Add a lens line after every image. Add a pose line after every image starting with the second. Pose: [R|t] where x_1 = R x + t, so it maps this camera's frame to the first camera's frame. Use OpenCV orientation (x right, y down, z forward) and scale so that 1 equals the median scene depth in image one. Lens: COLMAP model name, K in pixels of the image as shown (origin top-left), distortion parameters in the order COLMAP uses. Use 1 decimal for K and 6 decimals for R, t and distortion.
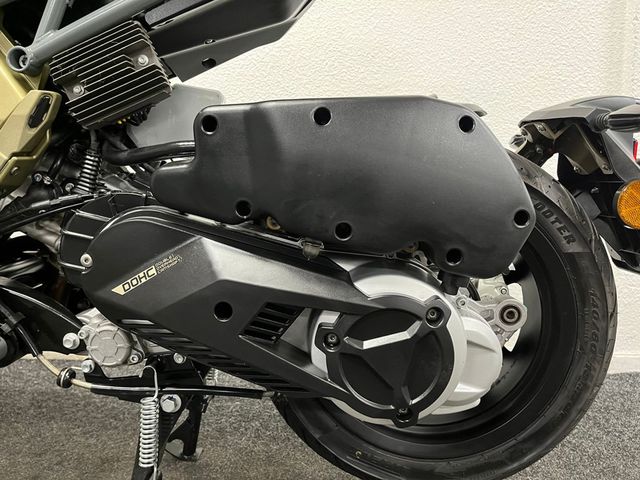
lens RADIAL K [[473.0, 0, 325.7], [0, 473.0, 235.7], [0, 0, 1]] dist [0.034744, -0.023765]
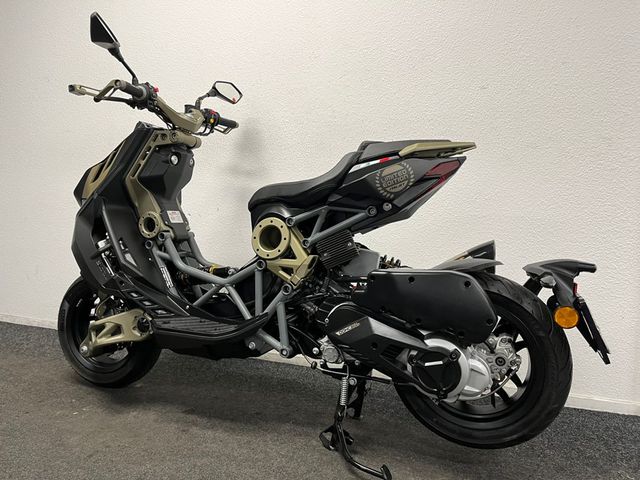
lens RADIAL K [[473.0, 0, 316.6], [0, 473.0, 234.6], [0, 0, 1]] dist [0.034744, -0.023765]
pose [[0.934226, 0.025801, -0.355748, 0.371773], [-0.054452, 0.996006, -0.070758, -0.231004], [0.352502, 0.085475, 0.931899, -1.493688]]
